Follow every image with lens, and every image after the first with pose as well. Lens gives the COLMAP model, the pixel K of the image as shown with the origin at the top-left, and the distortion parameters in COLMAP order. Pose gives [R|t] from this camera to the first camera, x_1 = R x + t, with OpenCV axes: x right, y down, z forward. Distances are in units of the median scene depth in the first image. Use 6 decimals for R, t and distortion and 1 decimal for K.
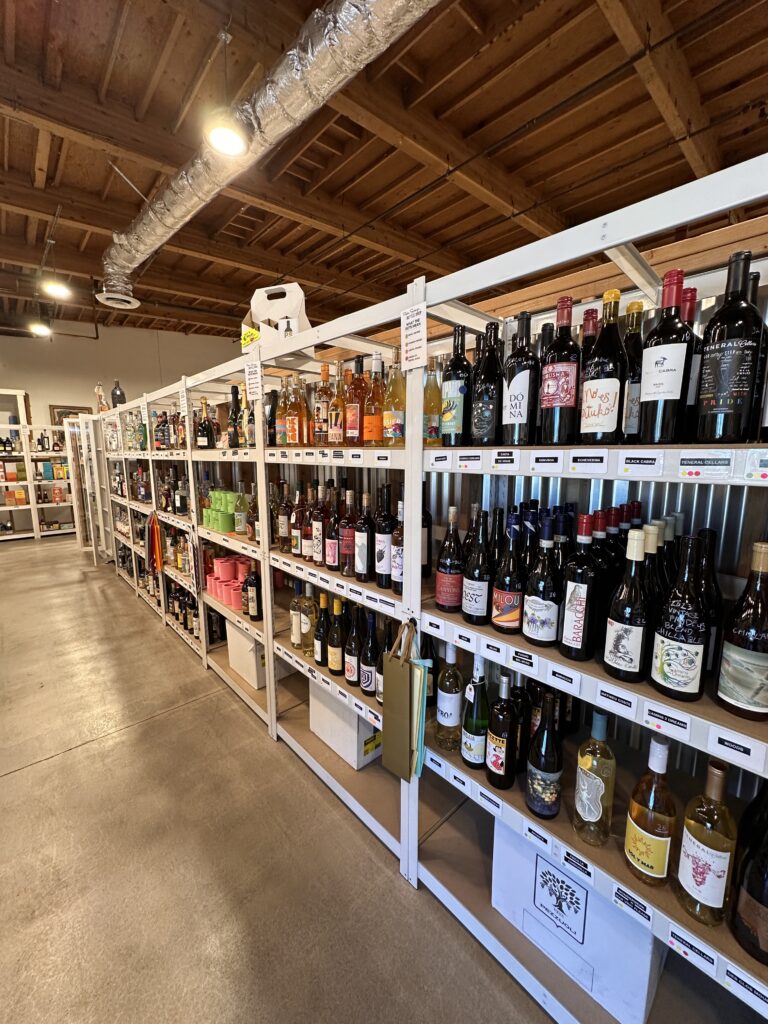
lens RADIAL K [[406.9, 0, 381.8], [0, 406.9, 509.9], [0, 0, 1]] dist [-0.001645, 0.000494]
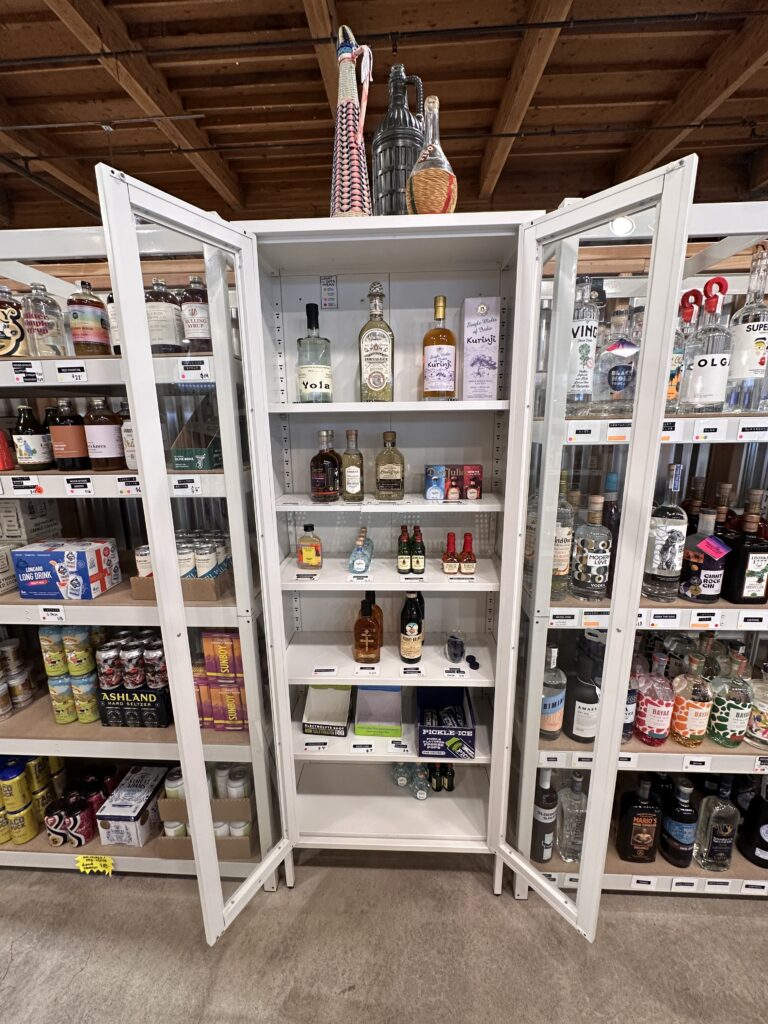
lens RADIAL K [[406.9, 0, 383.9], [0, 406.9, 510.4], [0, 0, 1]] dist [-0.001645, 0.000494]
pose [[0.710978, -0.161517, 0.684414, -0.961997], [0.115162, 0.986869, 0.113262, -0.127664], [-0.693721, -0.001708, 0.720242, 0.789801]]
